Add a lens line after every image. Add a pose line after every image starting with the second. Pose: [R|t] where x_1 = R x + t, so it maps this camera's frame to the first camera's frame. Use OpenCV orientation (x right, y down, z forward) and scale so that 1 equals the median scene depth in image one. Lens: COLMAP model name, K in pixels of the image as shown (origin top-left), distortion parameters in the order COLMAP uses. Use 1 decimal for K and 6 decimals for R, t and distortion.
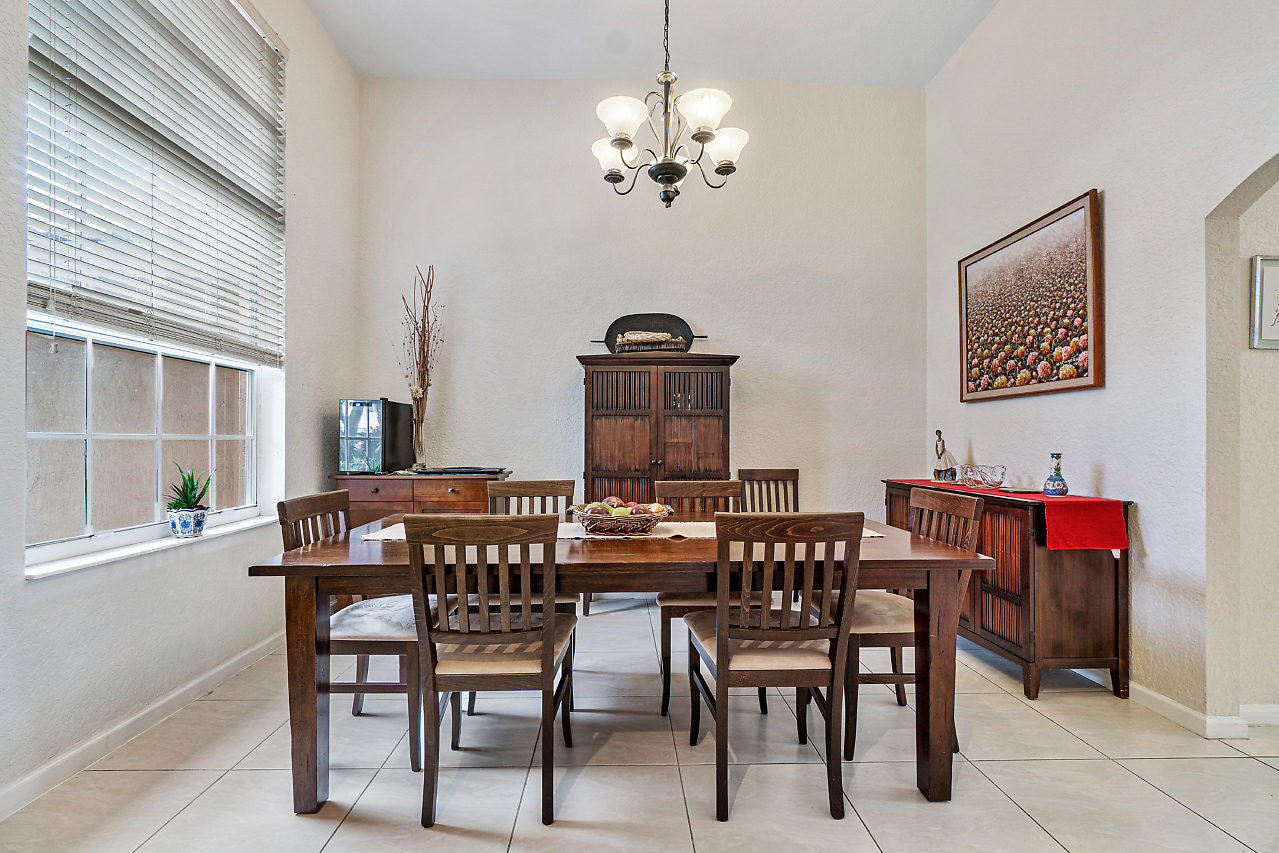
lens RADIAL K [[559.6, 0, 643.2], [0, 559.6, 437.2], [0, 0, 1]] dist [0.010773, -0.000205]
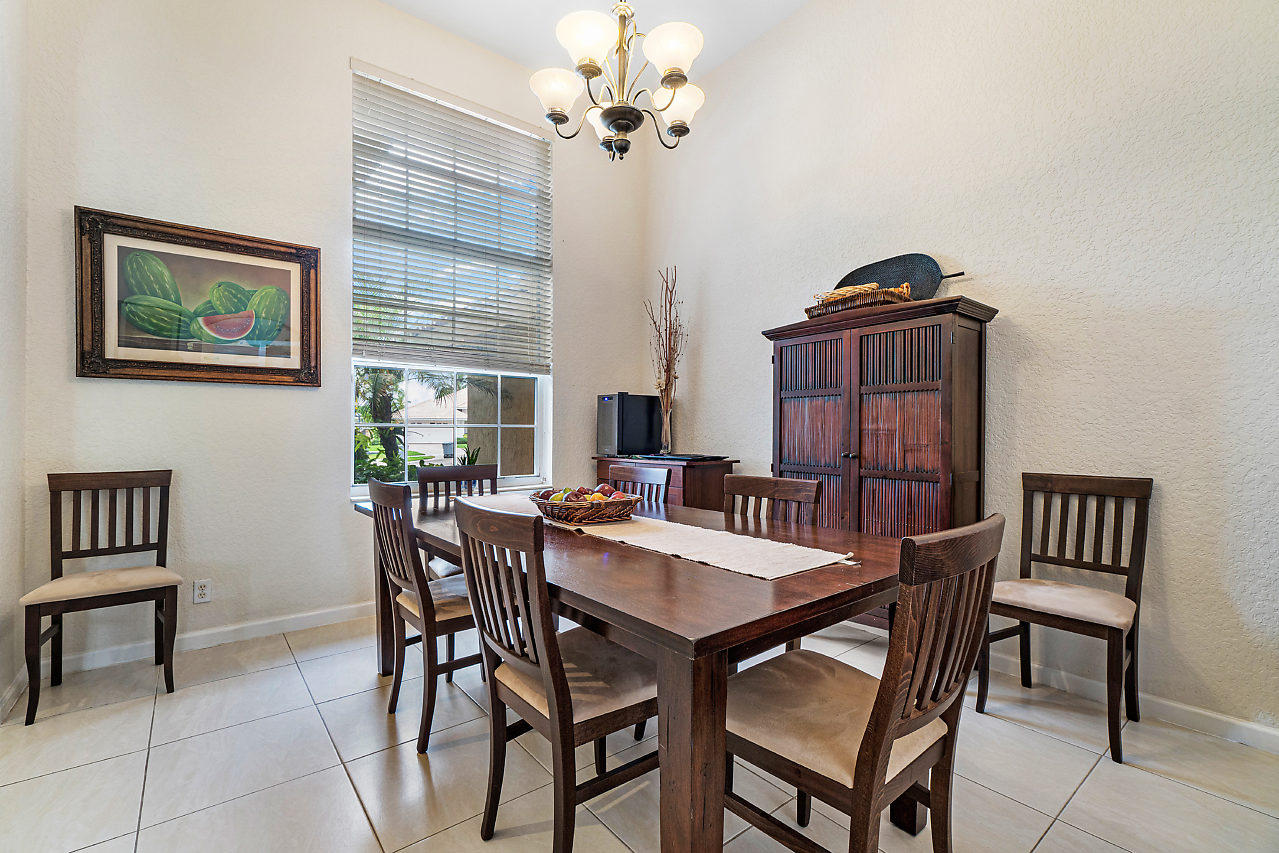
lens RADIAL K [[559.6, 0, 639.6], [0, 559.6, 430.4], [0, 0, 1]] dist [0.010773, -0.000205]
pose [[0.604649, -0.003106, -0.796486, 0.458526], [0.003987, 0.999992, -0.000873, 0.010414], [0.796482, -0.002648, 0.604656, 0.308715]]
